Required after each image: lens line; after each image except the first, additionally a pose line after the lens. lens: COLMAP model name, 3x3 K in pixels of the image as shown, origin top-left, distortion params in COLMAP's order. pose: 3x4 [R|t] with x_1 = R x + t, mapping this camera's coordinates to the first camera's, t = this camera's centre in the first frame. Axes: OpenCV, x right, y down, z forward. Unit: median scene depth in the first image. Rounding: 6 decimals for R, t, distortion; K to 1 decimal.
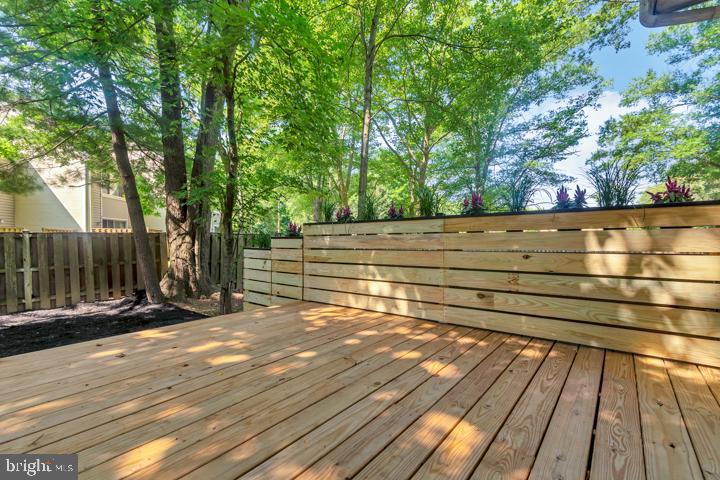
lens RADIAL K [[333.1, 0, 356.2], [0, 333.1, 240.8], [0, 0, 1]] dist [0.010992, -0.000712]
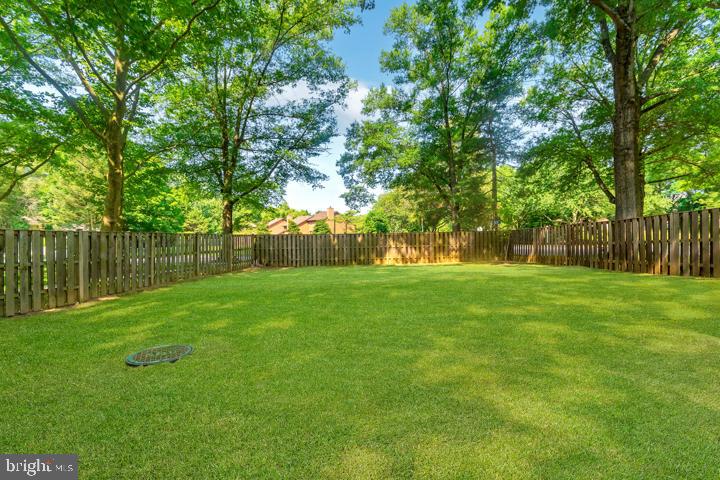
lens RADIAL K [[333.1, 0, 356.2], [0, 333.1, 240.8], [0, 0, 1]] dist [0.010992, -0.000712]
pose [[0.793049, -0.005243, 0.609135, 0.126842], [0.005578, 0.999984, 0.001346, 0.002953], [-0.609132, 0.002330, 0.793065, 0.175958]]
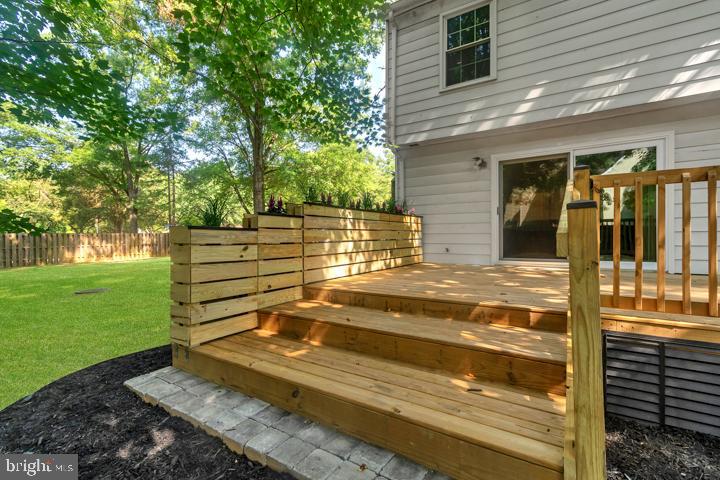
lens RADIAL K [[333.1, 0, 356.2], [0, 333.1, 240.8], [0, 0, 1]] dist [0.010992, -0.000712]
pose [[-0.084133, -0.003784, 0.996447, -0.170474], [0.011381, 0.999924, 0.004759, 0.008339], [-0.996390, 0.011741, -0.084083, 0.146335]]
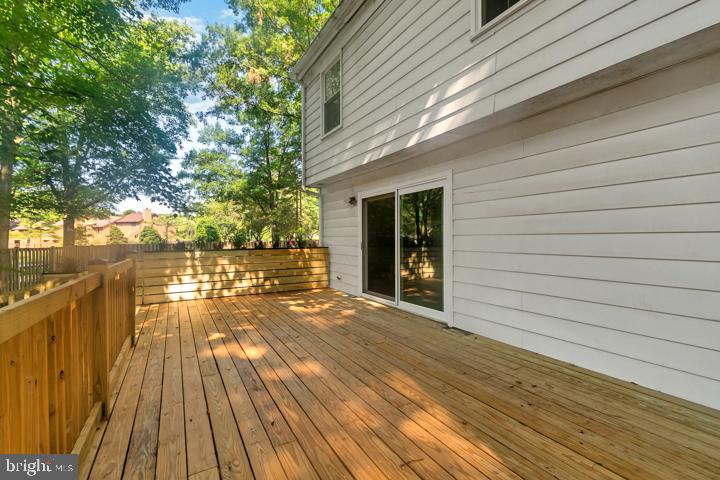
lens RADIAL K [[333.1, 0, 356.2], [0, 333.1, 240.8], [0, 0, 1]] dist [0.010992, -0.000712]
pose [[0.388180, -0.003639, 0.921576, -0.174041], [0.006461, 0.999978, 0.001227, -0.014461], [-0.921561, 0.005478, 0.388196, -0.063757]]
